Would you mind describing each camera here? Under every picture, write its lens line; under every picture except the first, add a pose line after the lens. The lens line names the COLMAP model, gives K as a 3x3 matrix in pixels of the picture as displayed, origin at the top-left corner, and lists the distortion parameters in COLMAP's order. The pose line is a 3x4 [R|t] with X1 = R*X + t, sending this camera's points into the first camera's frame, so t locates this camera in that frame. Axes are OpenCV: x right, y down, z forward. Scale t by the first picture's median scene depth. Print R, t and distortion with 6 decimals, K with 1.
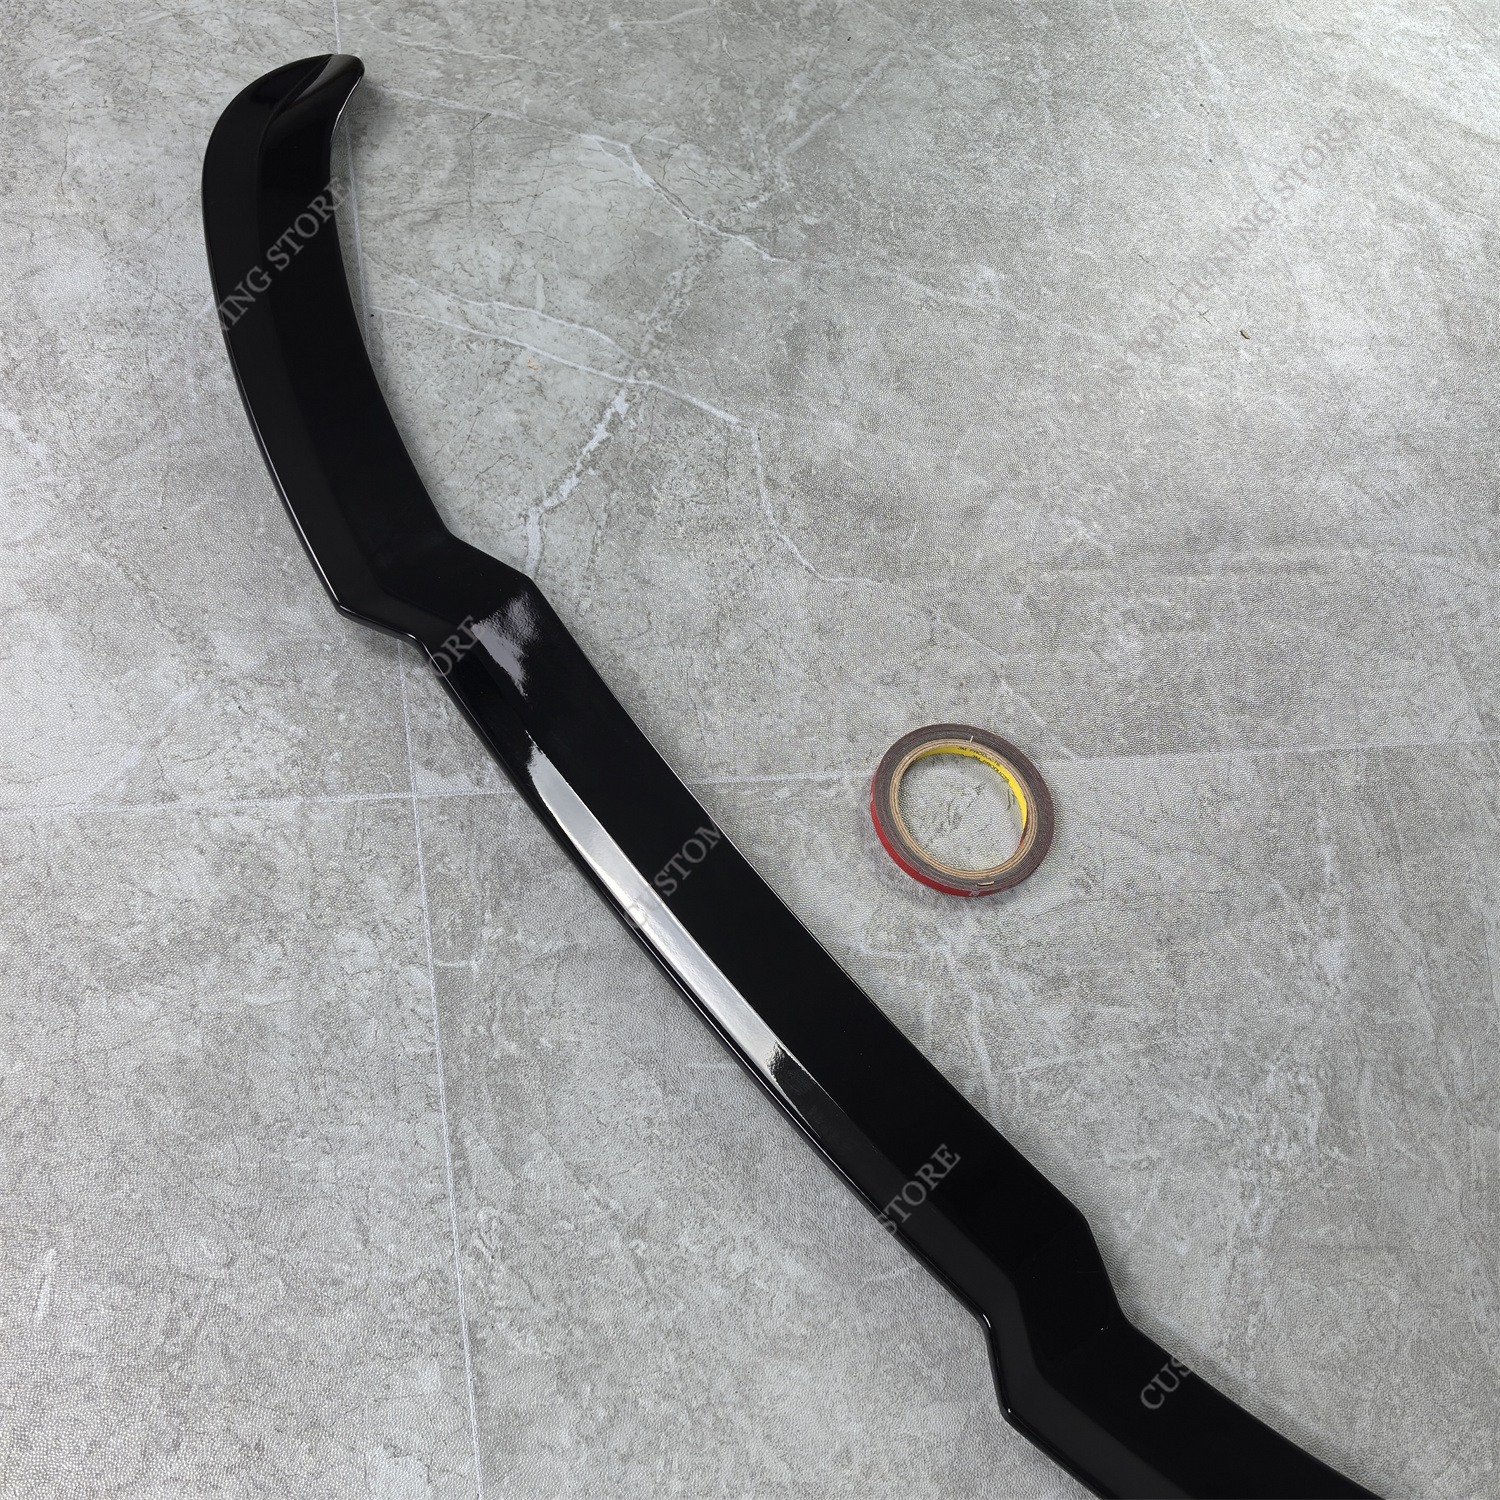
lens RADIAL K [[1675.1, 0, 755.6], [0, 1675.1, 752.7], [0, 0, 1]] dist [0.015779, 0.000000]
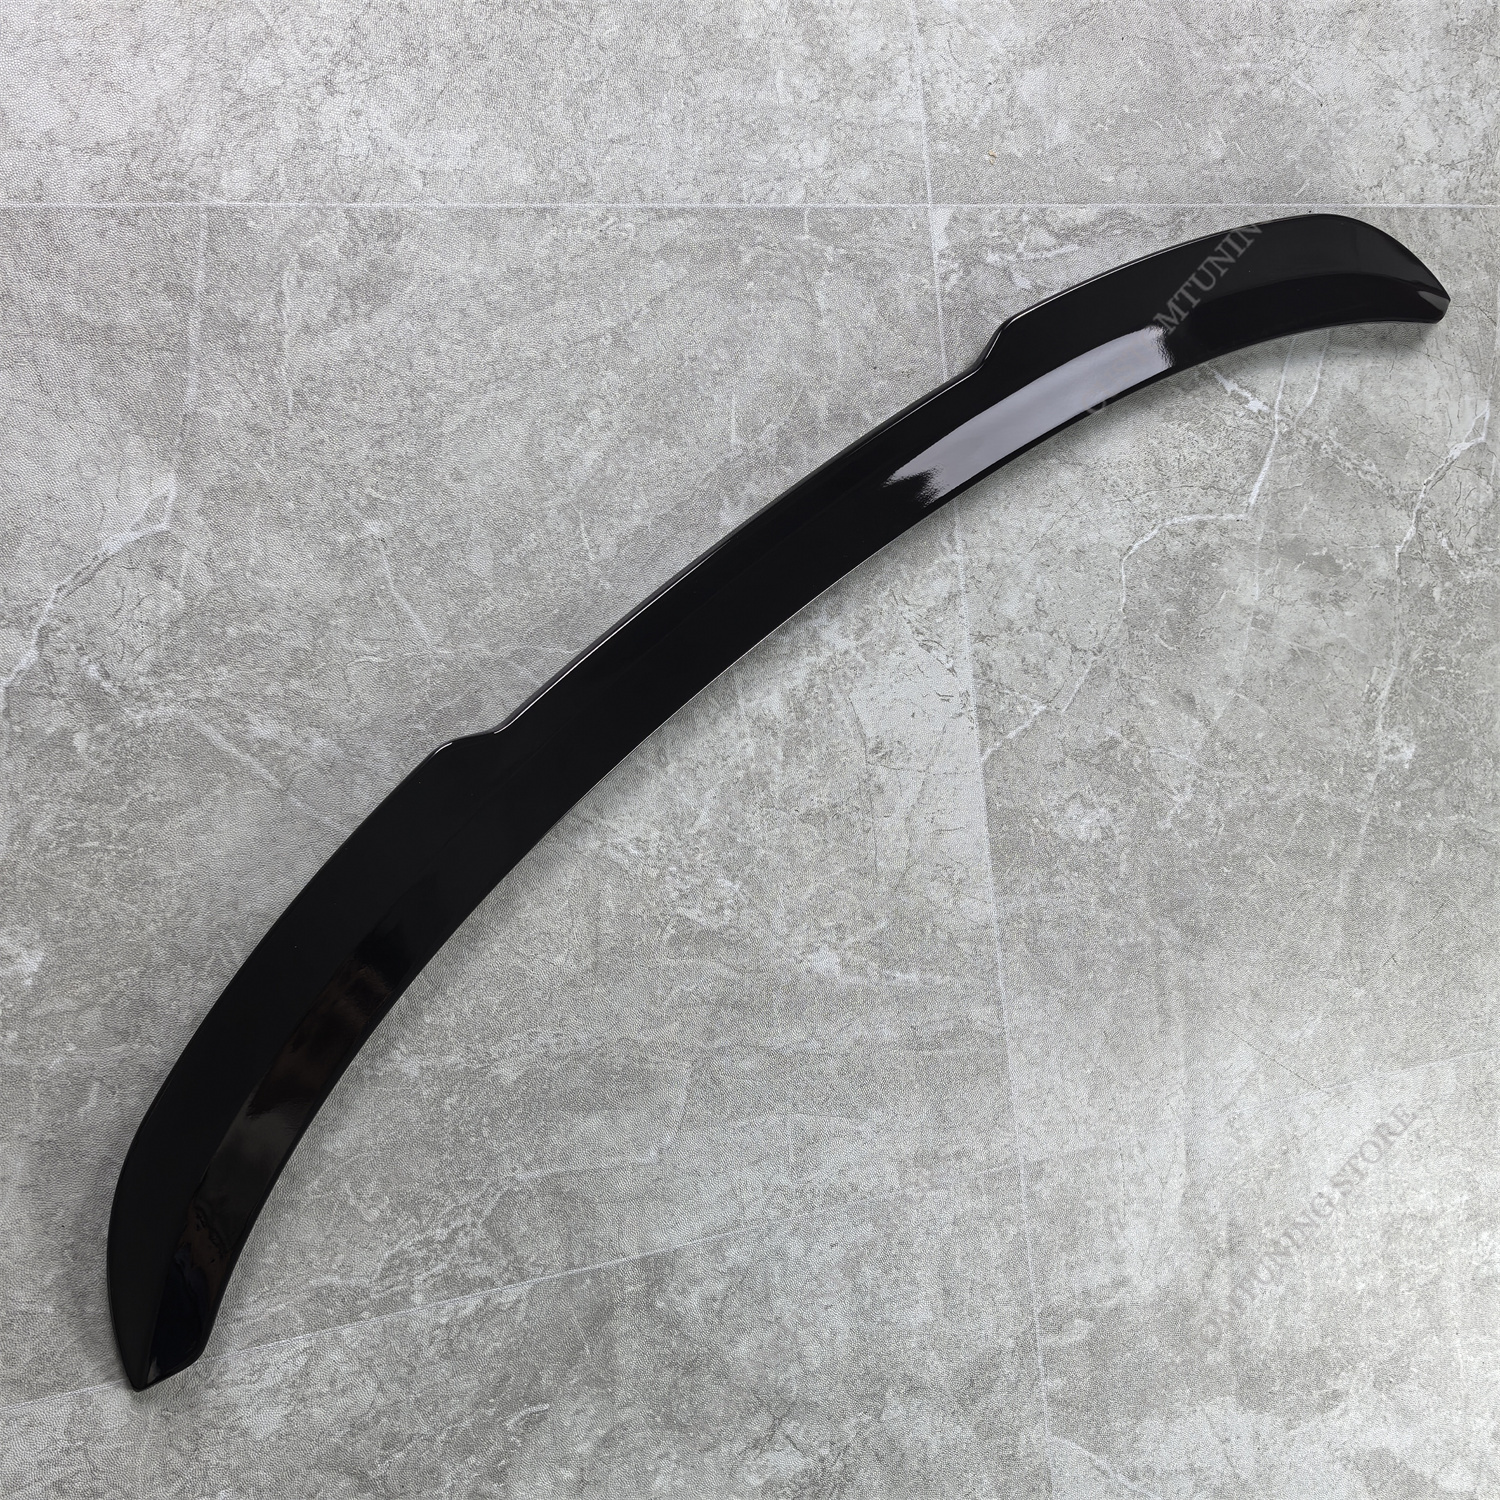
lens RADIAL K [[1675.1, 0, 747.5], [0, 1675.1, 749.7], [0, 0, 1]] dist [0.015779, 0.000000]
pose [[0.023653, 0.972938, -0.229852, 0.438262], [-0.992965, 0.049546, 0.107543, 0.040374], [0.116021, 0.225691, 0.967265, -0.170677]]
